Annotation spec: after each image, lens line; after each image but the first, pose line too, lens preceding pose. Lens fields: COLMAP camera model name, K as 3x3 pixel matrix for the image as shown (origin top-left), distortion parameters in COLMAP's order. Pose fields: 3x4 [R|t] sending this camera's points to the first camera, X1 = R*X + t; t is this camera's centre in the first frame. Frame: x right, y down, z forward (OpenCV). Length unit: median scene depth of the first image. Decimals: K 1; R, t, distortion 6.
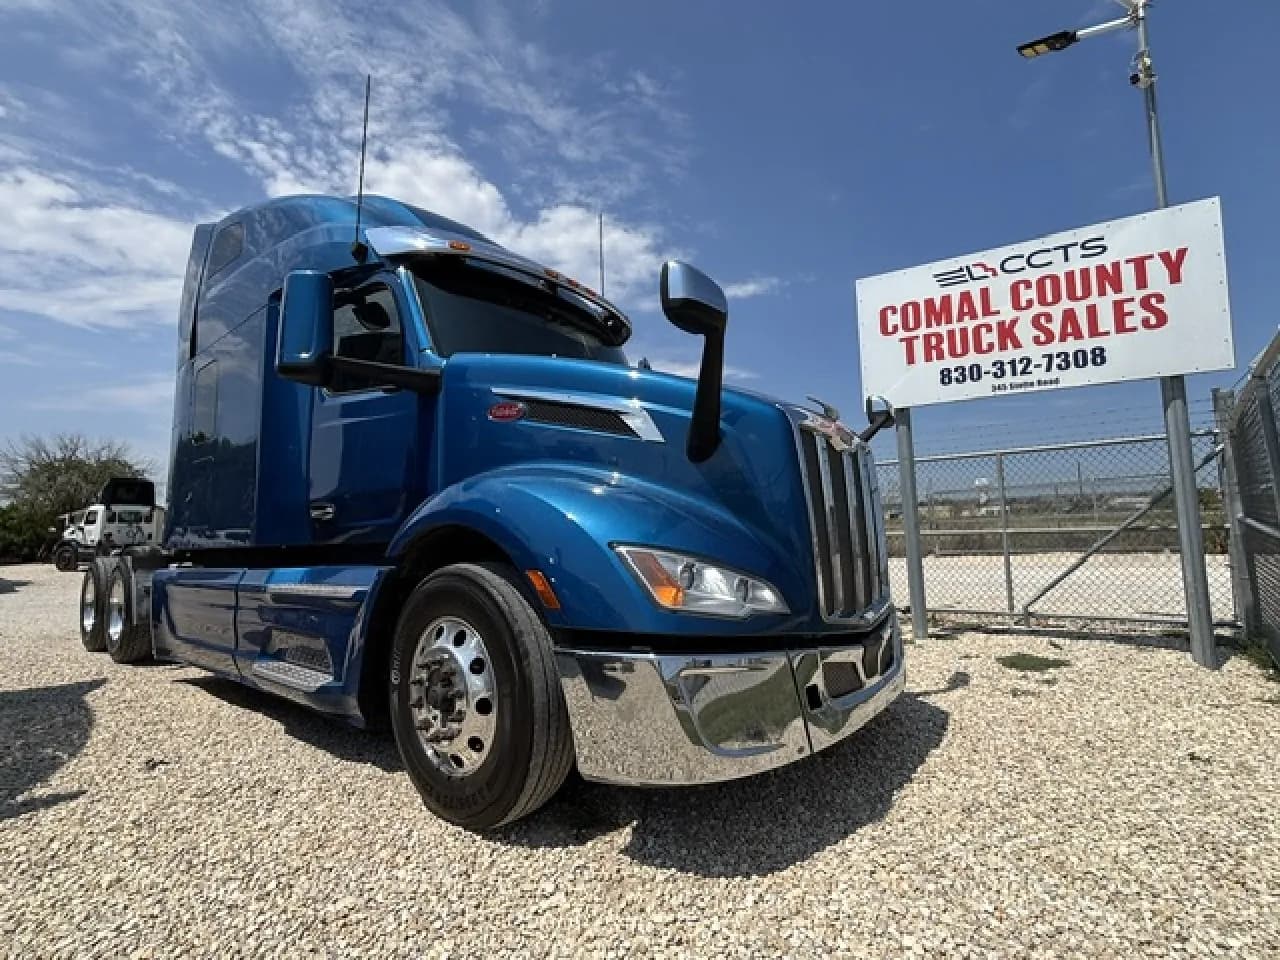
lens RADIAL K [[569.2, 0, 640.0], [0, 569.2, 480.0], [0, 0, 1]] dist [-0.000853, 0.000979]
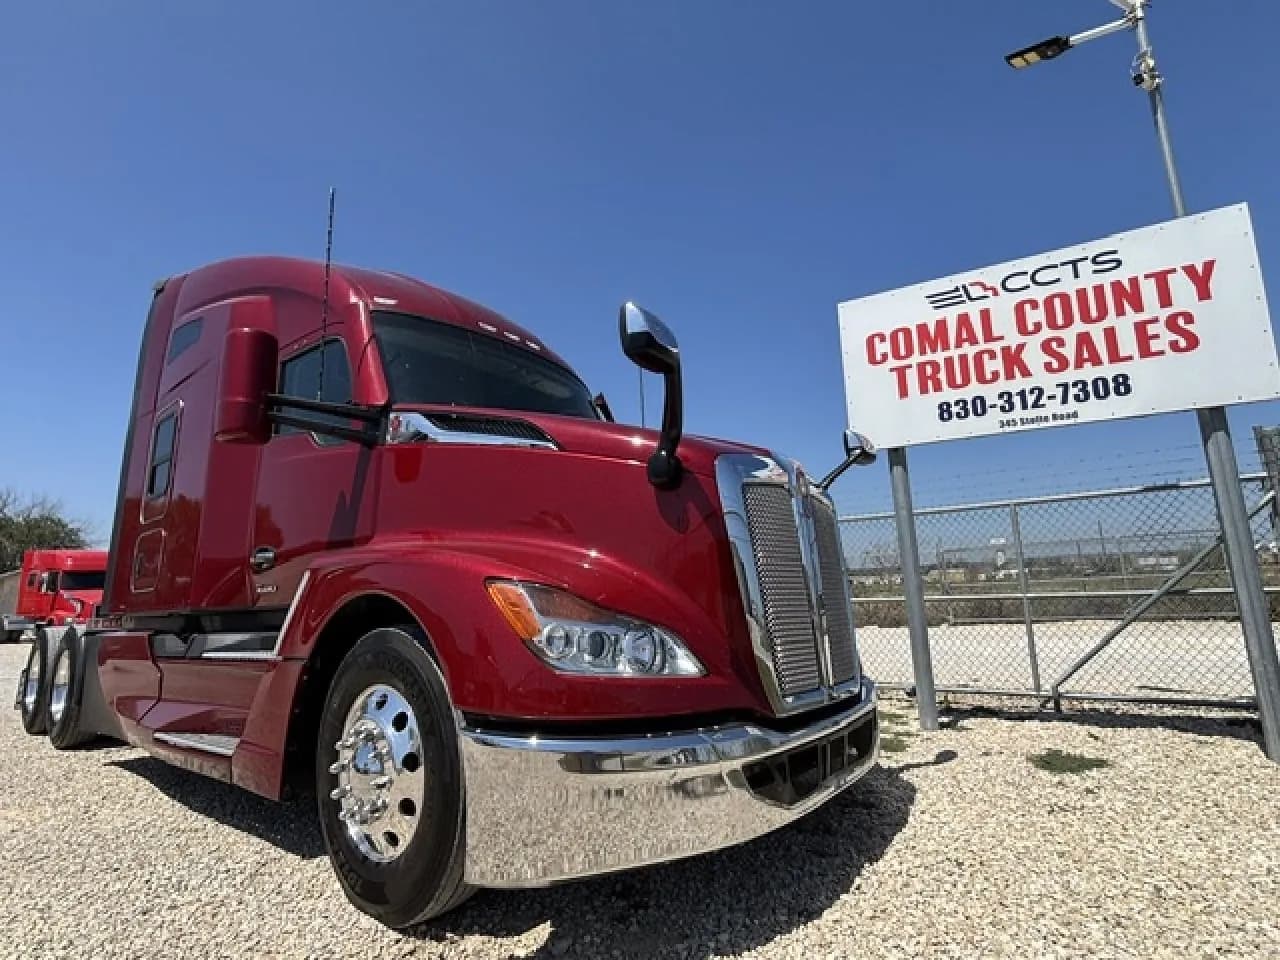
lens RADIAL K [[600.0, 0, 645.0], [0, 600.0, 483.8], [0, 0, 1]] dist [-0.000770, 0.000327]
pose [[0.999932, 0.001505, 0.011524, 0.081403], [-0.000392, 0.995381, -0.096003, 0.014168], [-0.011615, 0.095992, 0.995314, 0.127025]]
